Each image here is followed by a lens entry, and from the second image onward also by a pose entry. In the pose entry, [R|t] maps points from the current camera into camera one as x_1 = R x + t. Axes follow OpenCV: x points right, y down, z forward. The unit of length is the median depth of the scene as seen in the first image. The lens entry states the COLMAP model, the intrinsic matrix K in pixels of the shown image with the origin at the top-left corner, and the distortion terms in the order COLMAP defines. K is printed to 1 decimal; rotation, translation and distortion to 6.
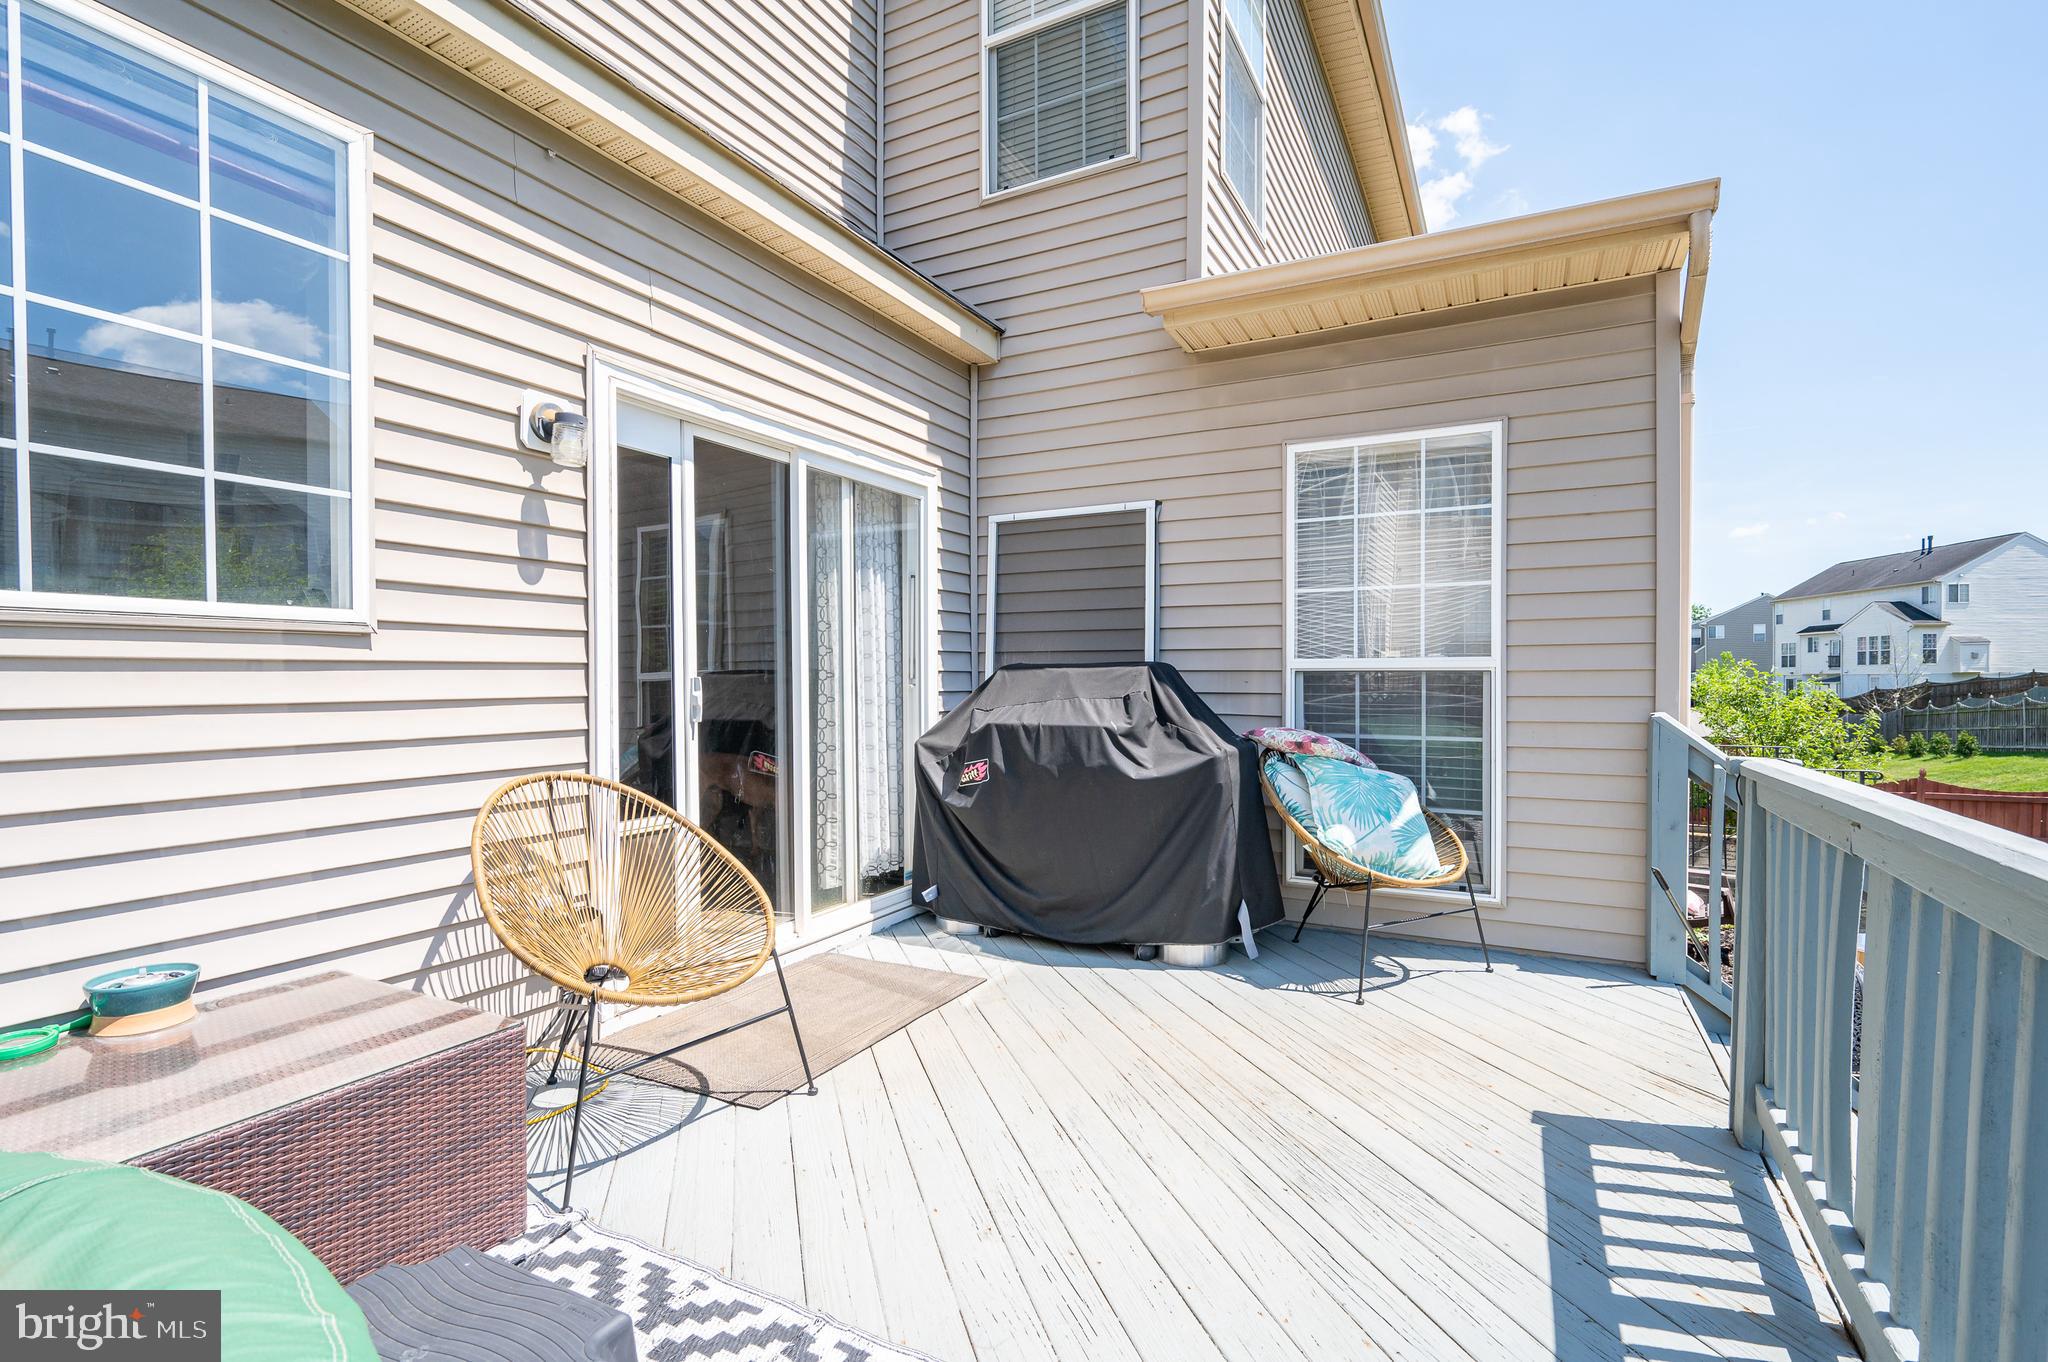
lens RADIAL K [[926.4, 0, 1011.2], [0, 926.4, 690.0], [0, 0, 1]] dist [-0.004966, -0.000322]
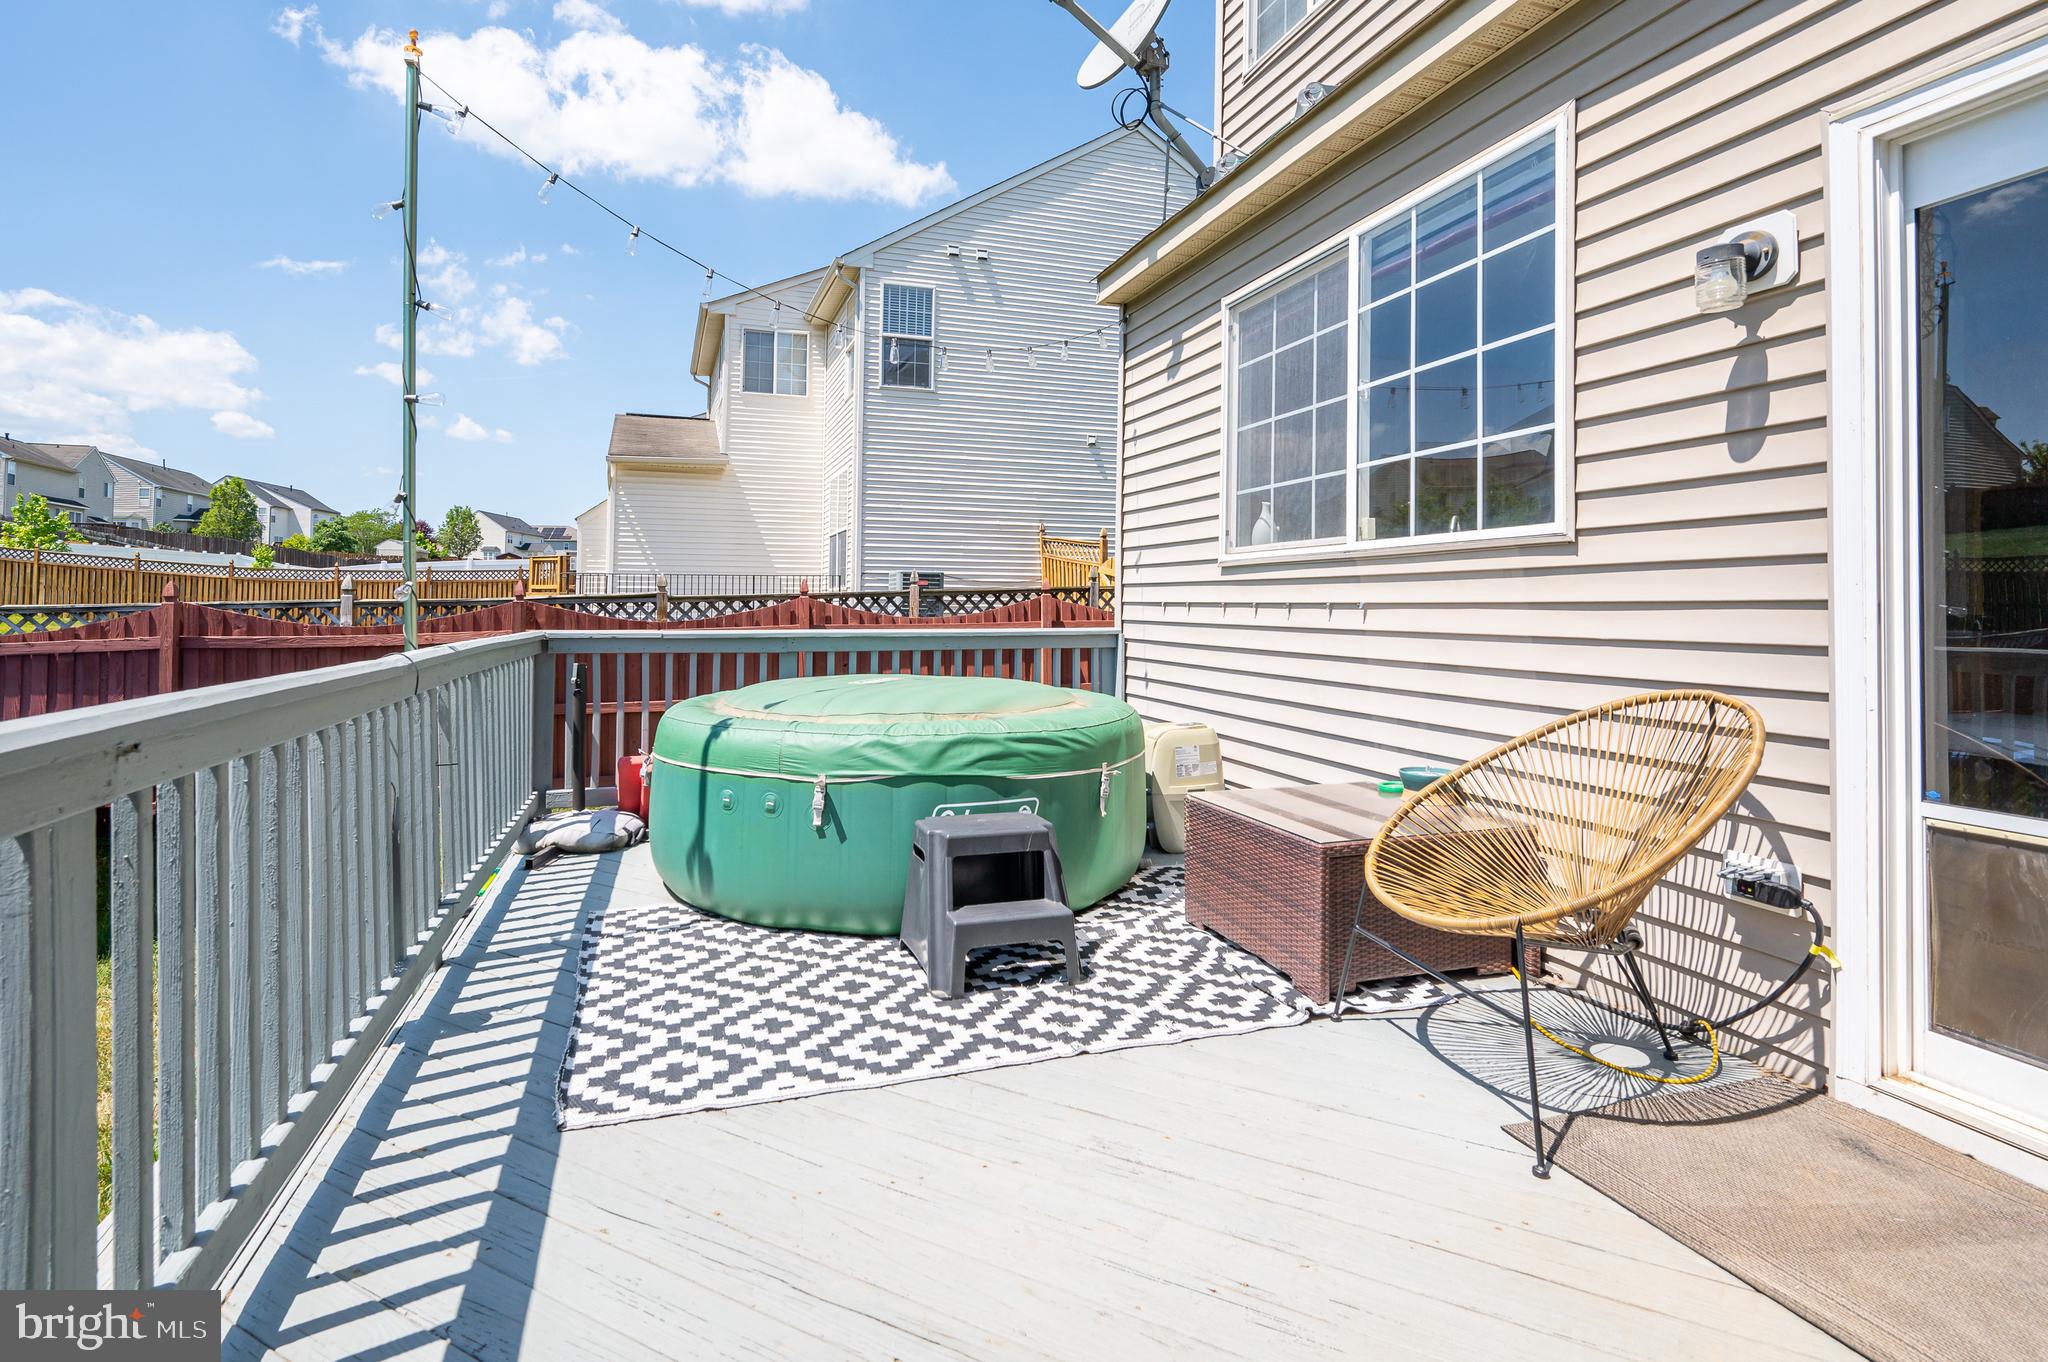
lens RADIAL K [[966.5, 0, 947.3], [0, 966.5, 588.7], [0, 0, 1]] dist [-0.000953, 0.000159]
pose [[-0.723690, -0.015490, -0.689951, 0.561263], [-0.016189, 0.999854, -0.005467, 0.013058], [0.689935, 0.007213, -0.723836, 1.108849]]
